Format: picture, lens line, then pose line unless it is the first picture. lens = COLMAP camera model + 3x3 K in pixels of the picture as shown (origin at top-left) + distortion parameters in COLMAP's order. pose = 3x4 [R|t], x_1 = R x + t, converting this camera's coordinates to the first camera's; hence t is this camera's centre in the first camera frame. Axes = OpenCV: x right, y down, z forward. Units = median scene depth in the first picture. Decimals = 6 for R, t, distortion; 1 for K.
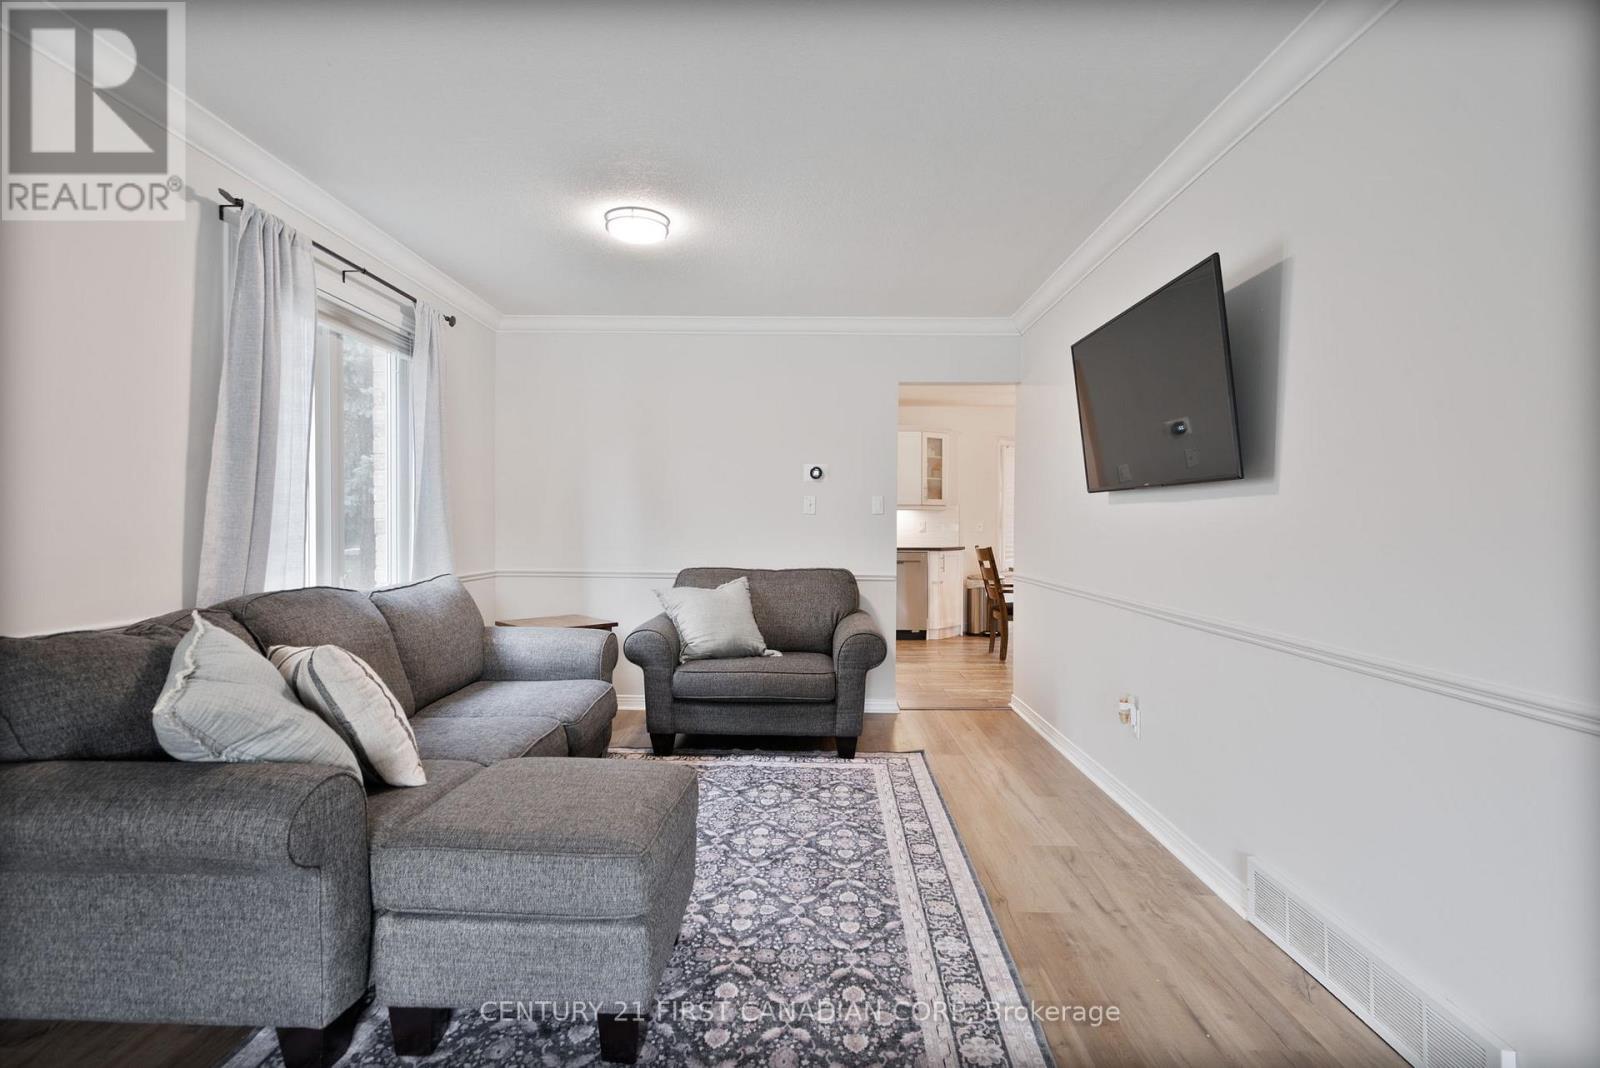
lens RADIAL K [[743.5, 0, 798.3], [0, 743.5, 531.6], [0, 0, 1]] dist [0.000104, 0.000492]
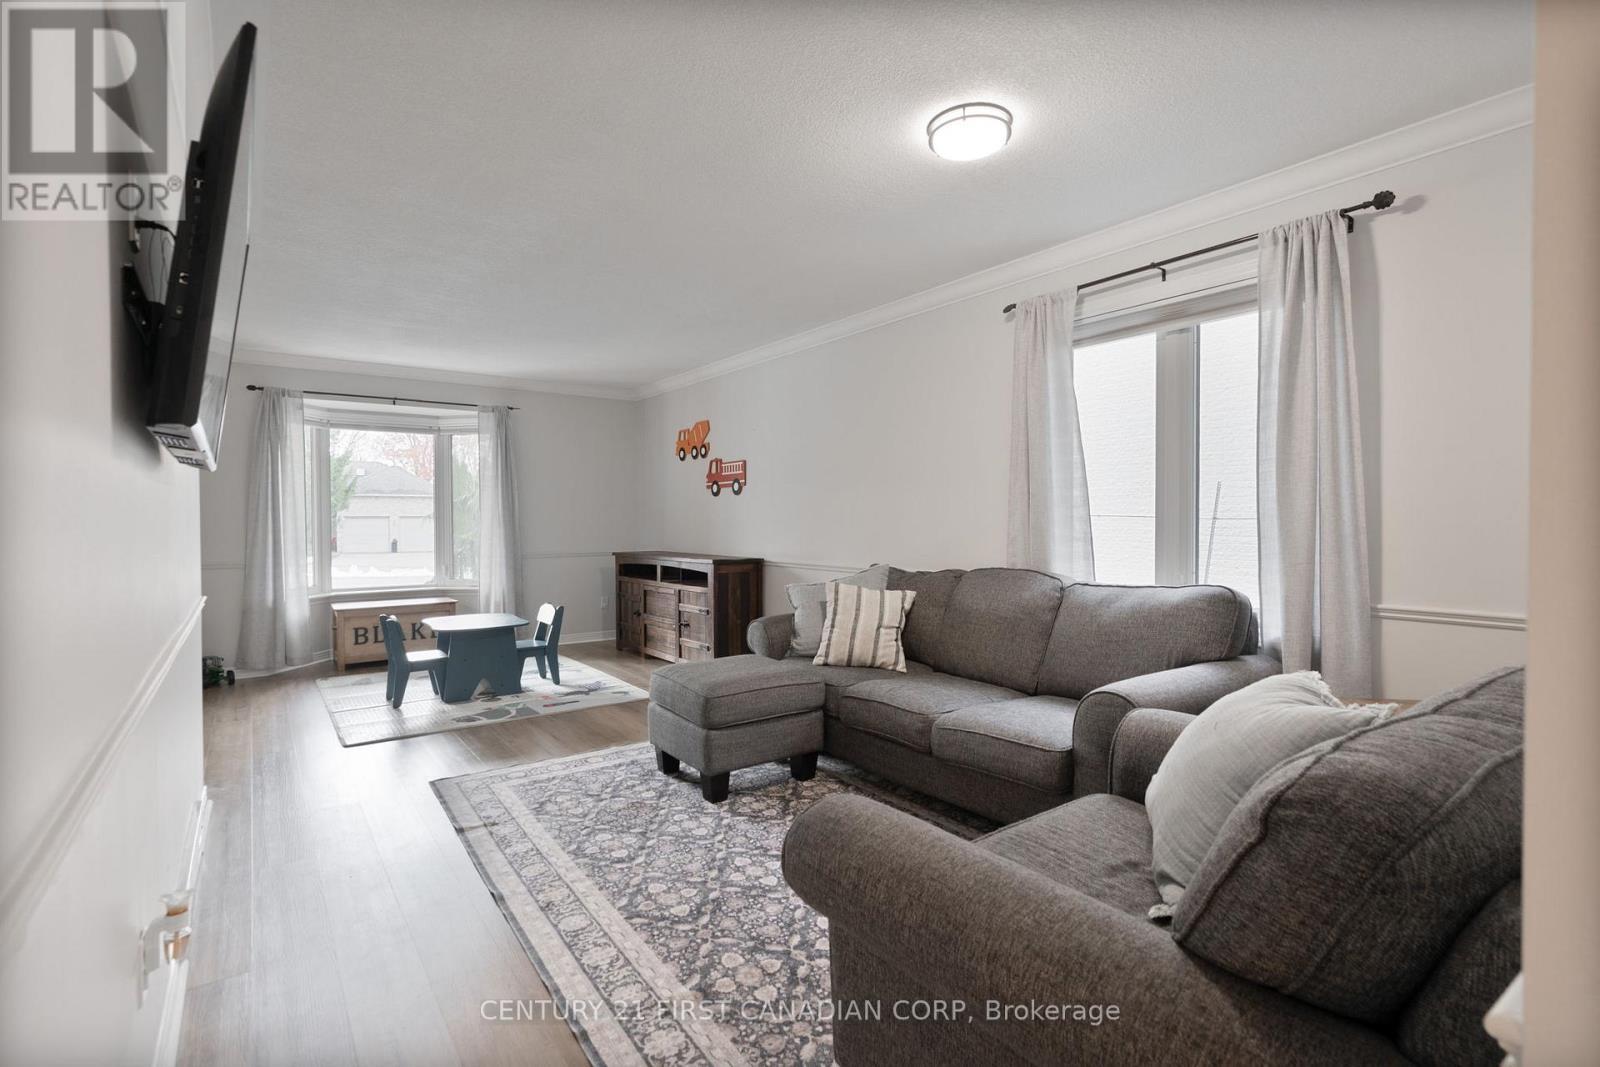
lens RADIAL K [[762.5, 0, 800.0], [0, 762.5, 533.5], [0, 0, 1]] dist [-0.027459, 0.020818]
pose [[-0.800743, 0.005396, -0.598984, 0.477763], [-0.008516, 0.999756, 0.020391, -0.013831], [0.598948, 0.021429, -0.800501, 1.855551]]
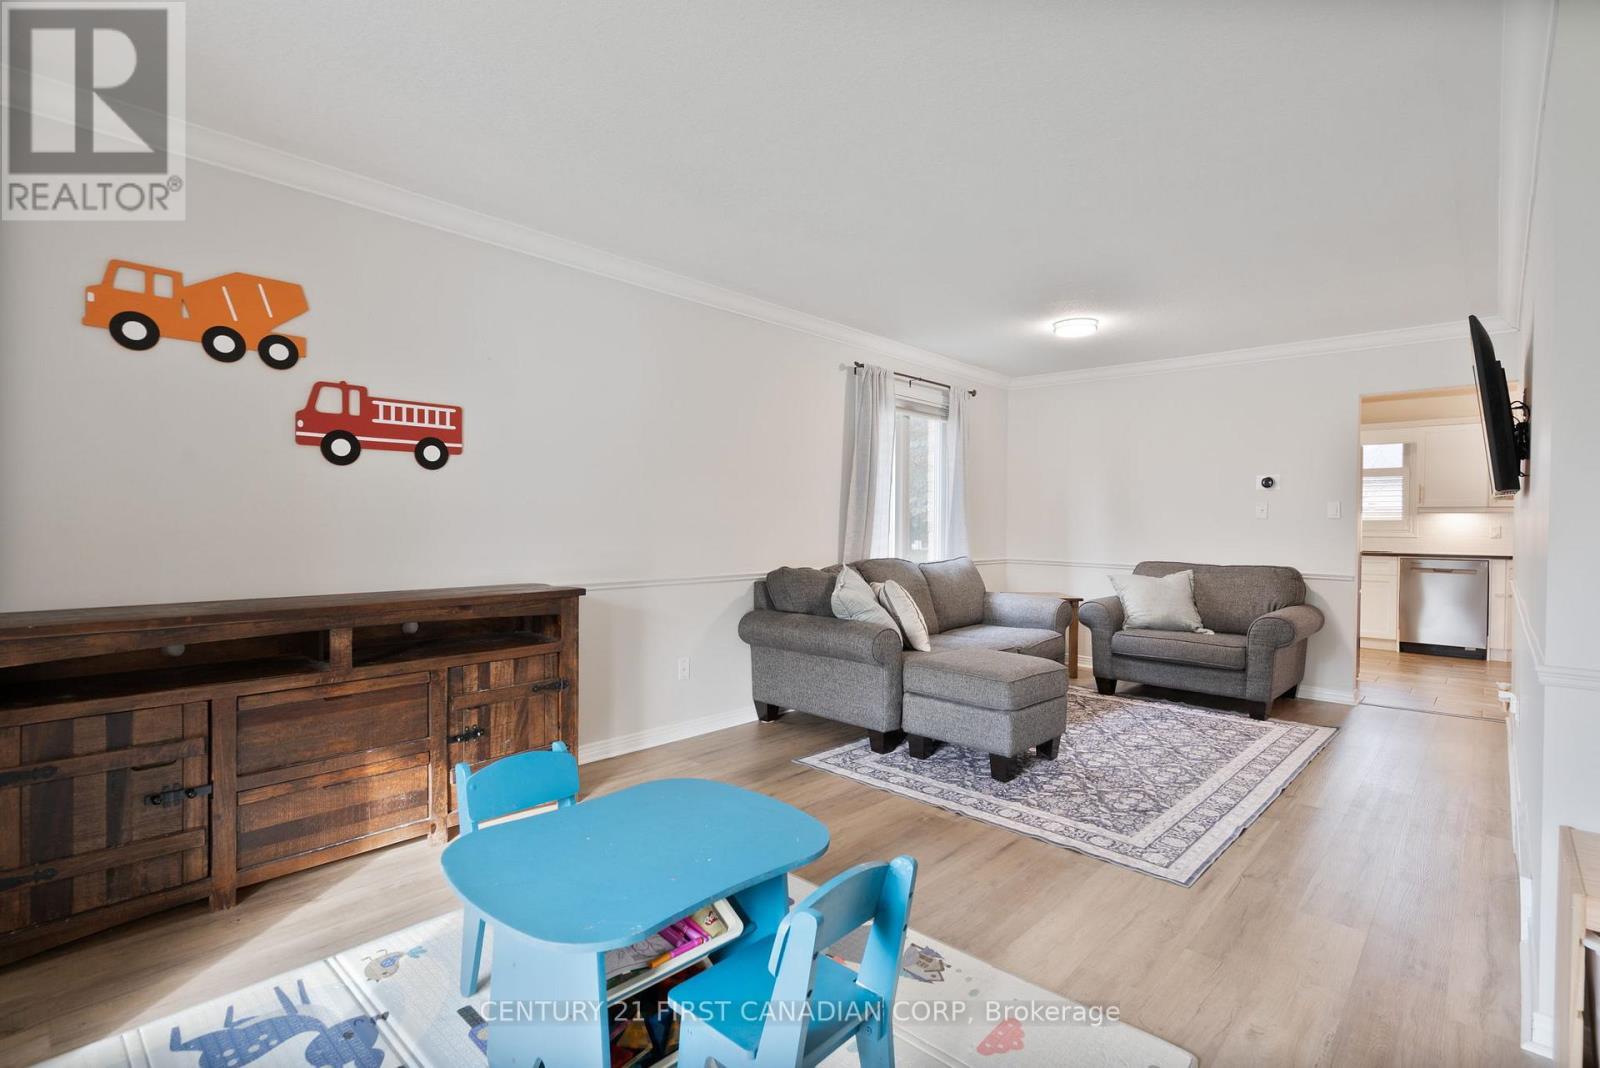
lens RADIAL K [[762.5, 0, 800.0], [0, 762.5, 534.0], [0, 0, 1]] dist [-0.027459, 0.020818]
pose [[0.745327, 0.012757, -0.666577, 0.473090], [-0.012659, 0.999907, 0.004982, 0.006547], [0.666579, 0.004725, 0.745420, -0.608916]]
